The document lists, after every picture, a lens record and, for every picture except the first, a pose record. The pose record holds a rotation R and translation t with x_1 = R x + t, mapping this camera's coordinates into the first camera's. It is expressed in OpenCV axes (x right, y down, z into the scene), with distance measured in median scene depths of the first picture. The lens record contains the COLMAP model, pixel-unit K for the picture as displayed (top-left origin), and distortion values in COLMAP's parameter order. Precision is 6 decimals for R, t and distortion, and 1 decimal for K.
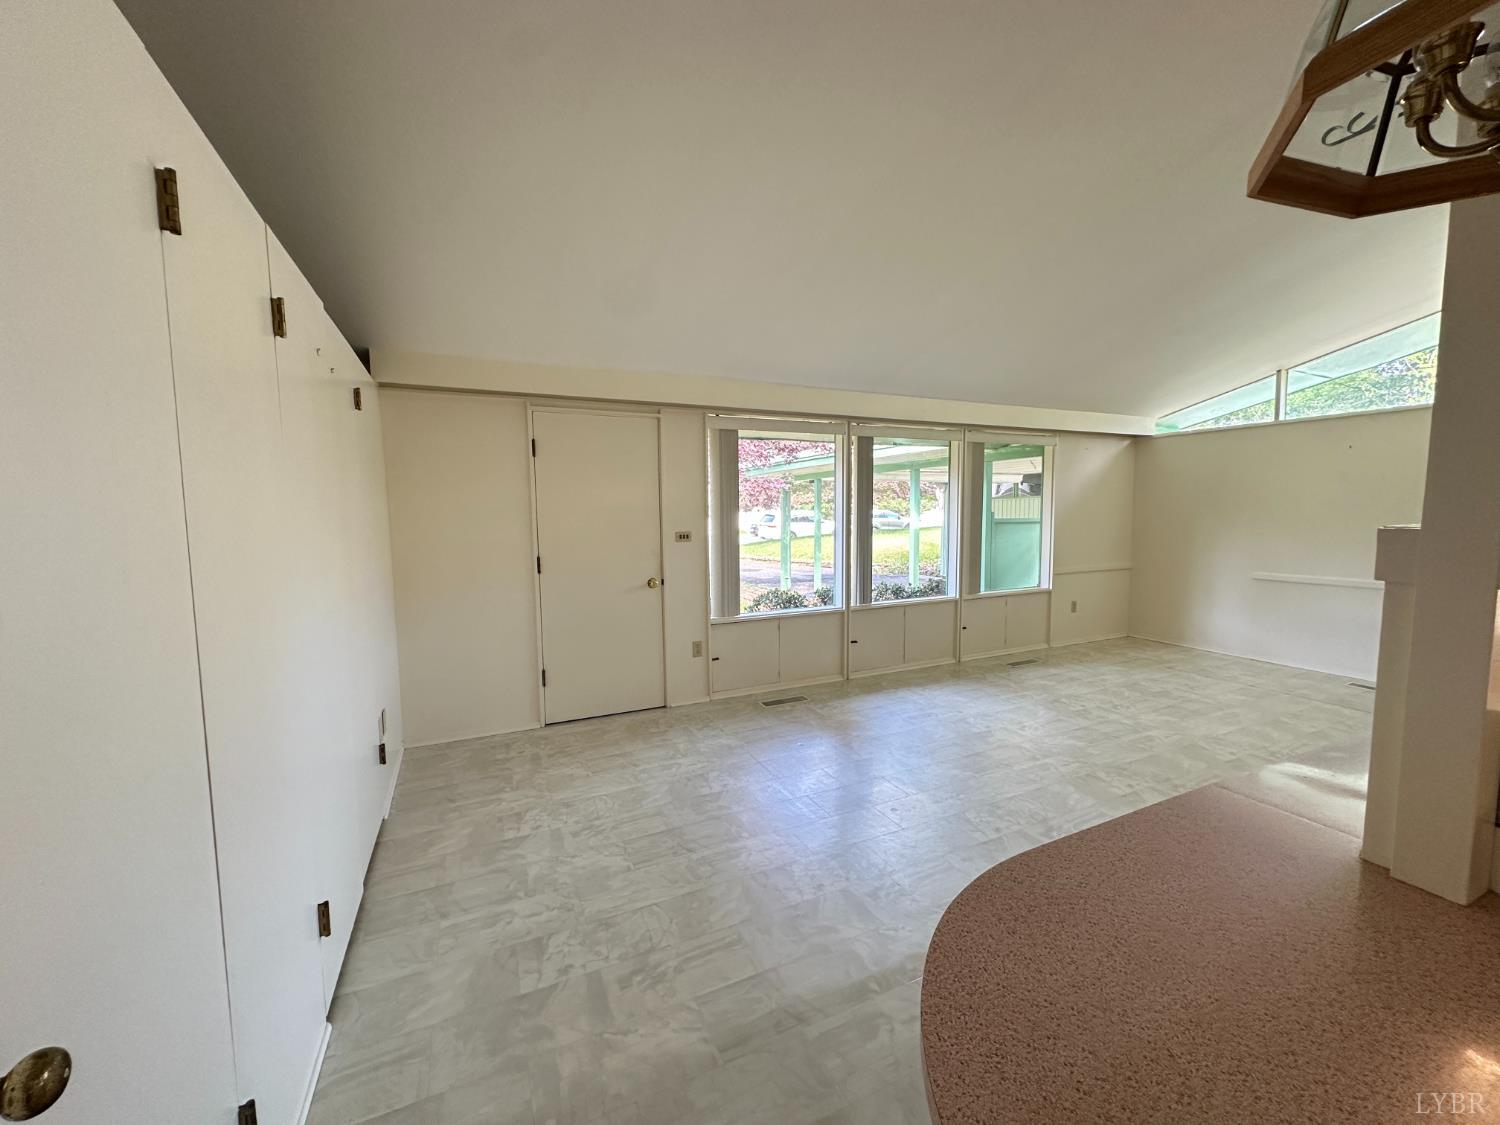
lens RADIAL K [[600.6, 0, 750.1], [0, 600.6, 565.1], [0, 0, 1]] dist [-0.003357, 0.001216]
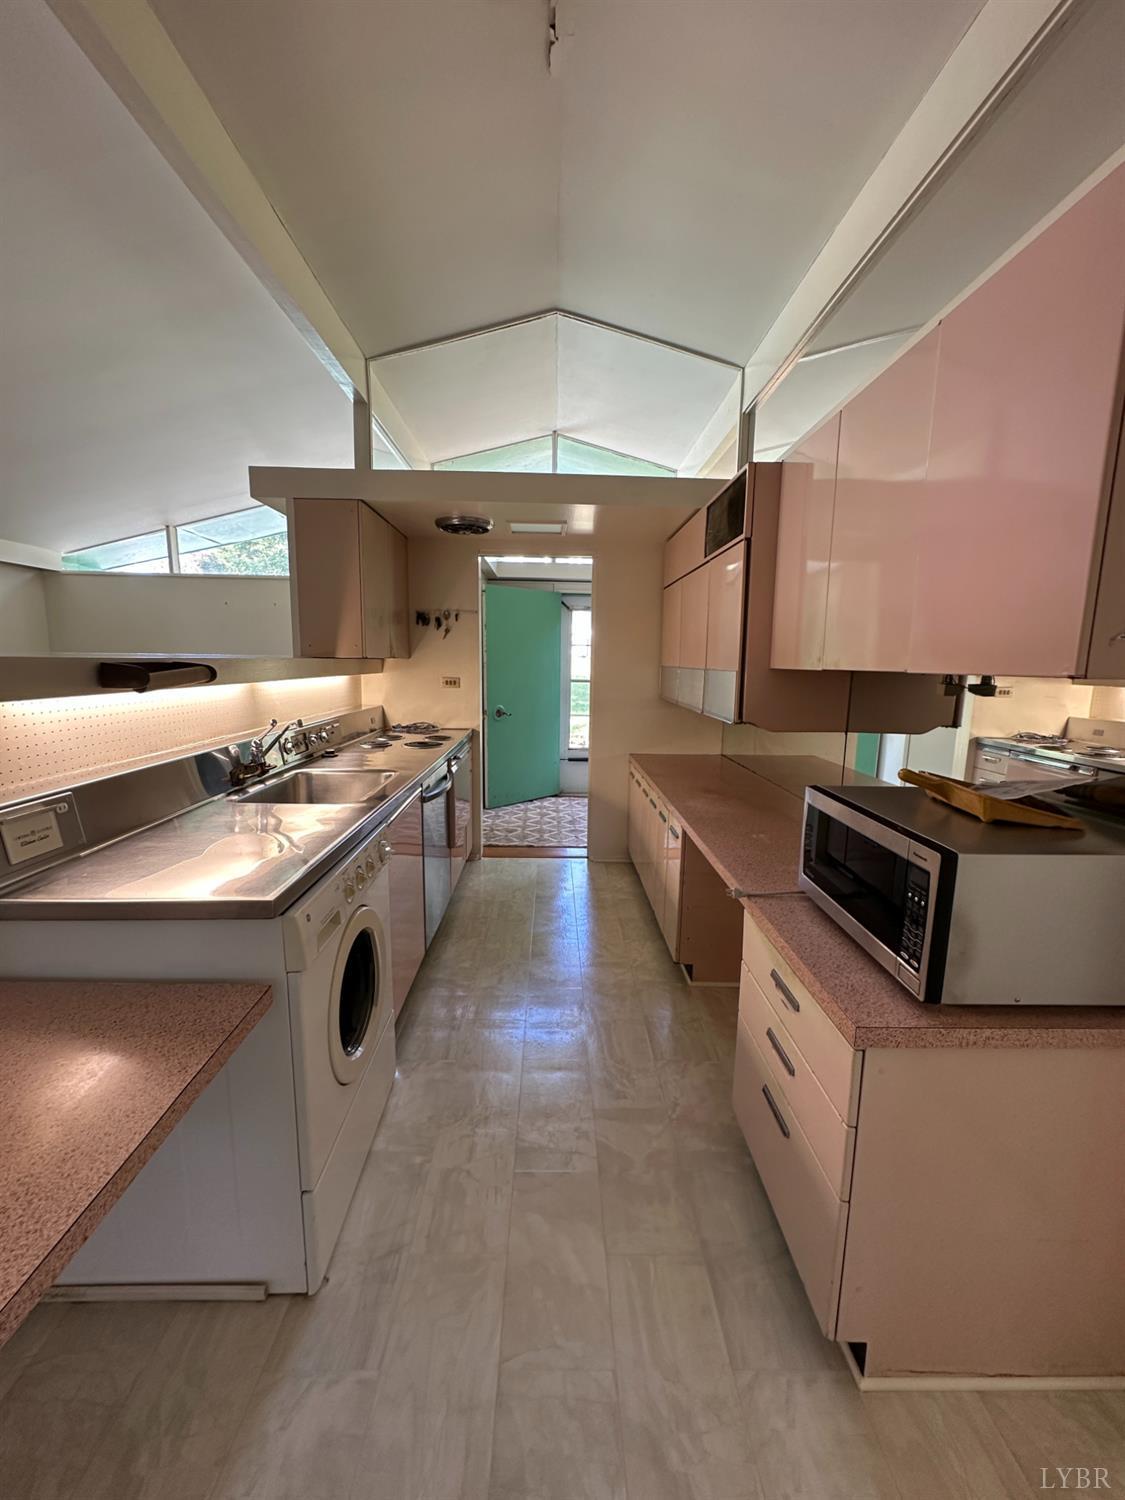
lens RADIAL K [[600.6, 0, 565.5], [0, 600.6, 754.2], [0, 0, 1]] dist [-0.003357, 0.001216]
pose [[0.411091, -0.119871, 0.903679, 0.146820], [0.056968, 0.992757, 0.105771, 0.012017], [-0.909812, 0.007999, 0.414943, -0.102869]]
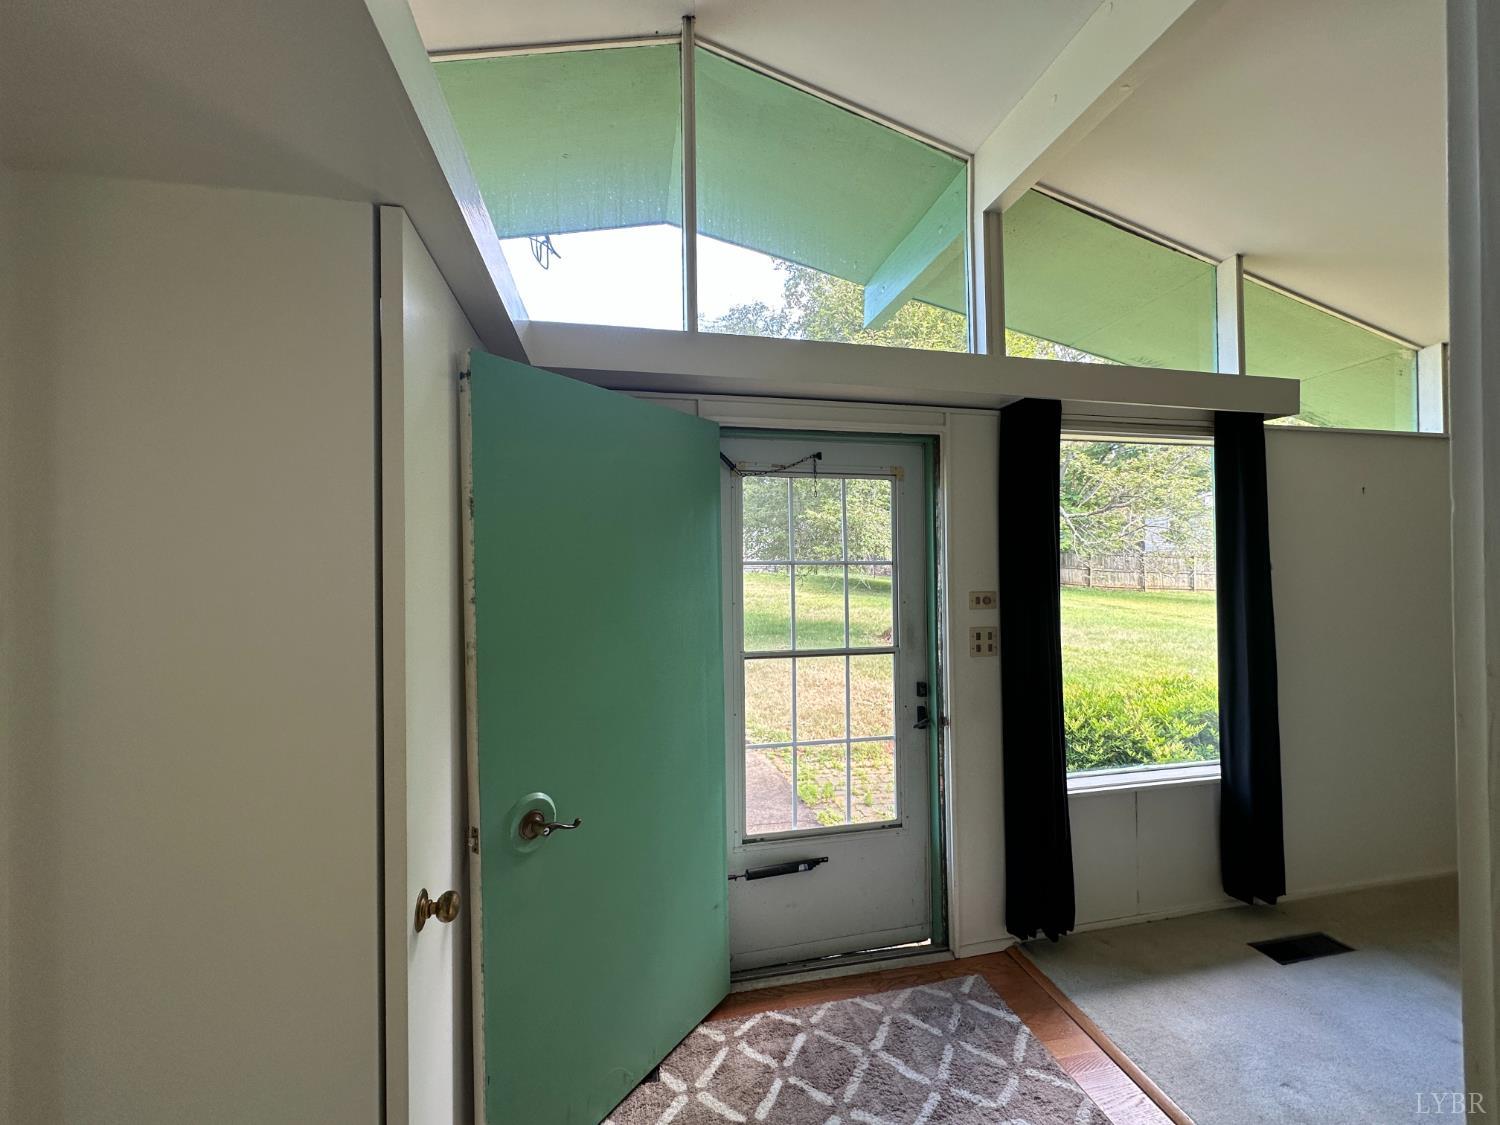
lens RADIAL K [[600.6, 0, 758.2], [0, 600.6, 566.4], [0, 0, 1]] dist [-0.003357, 0.001216]
pose [[0.222316, 0.015568, 0.974850, 0.797493], [0.089857, 0.995290, -0.036387, -0.054454], [-0.970825, 0.095687, 0.219869, 0.258644]]
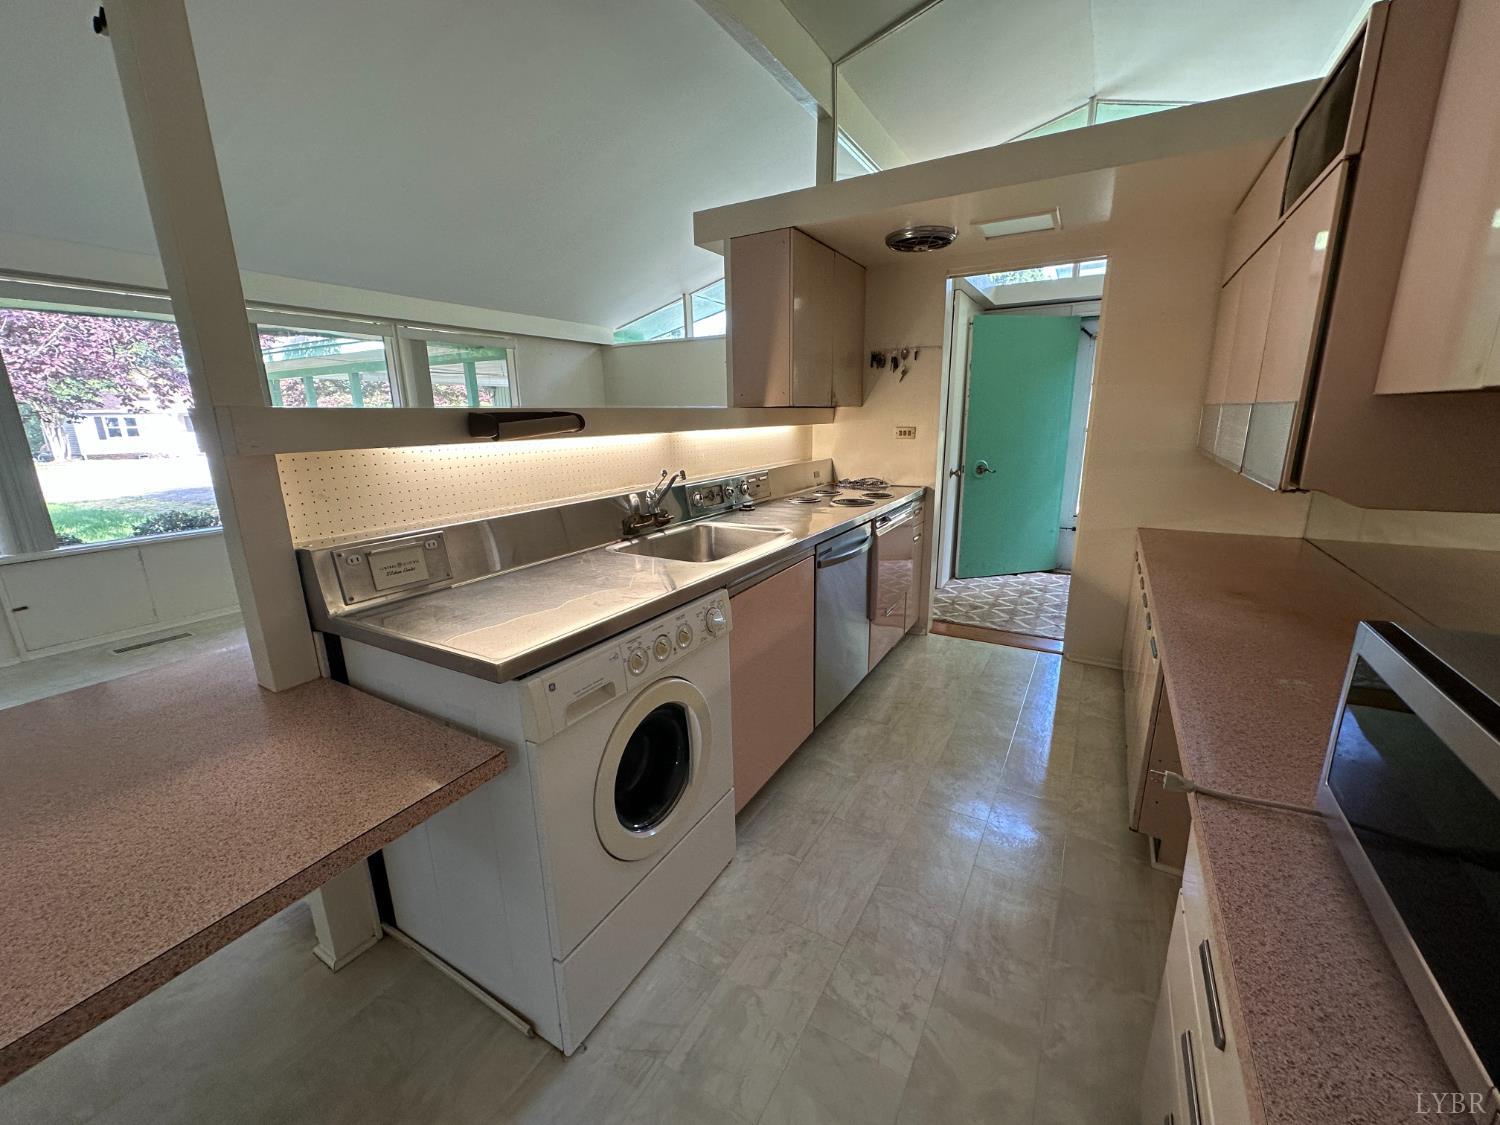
lens RADIAL K [[600.6, 0, 749.2], [0, 600.6, 565.5], [0, 0, 1]] dist [-0.003357, 0.001216]
pose [[0.828325, -0.135352, 0.543652, 0.259197], [0.052239, 0.984810, 0.165594, 0.020032], [-0.557808, -0.108766, 0.822813, -0.124850]]
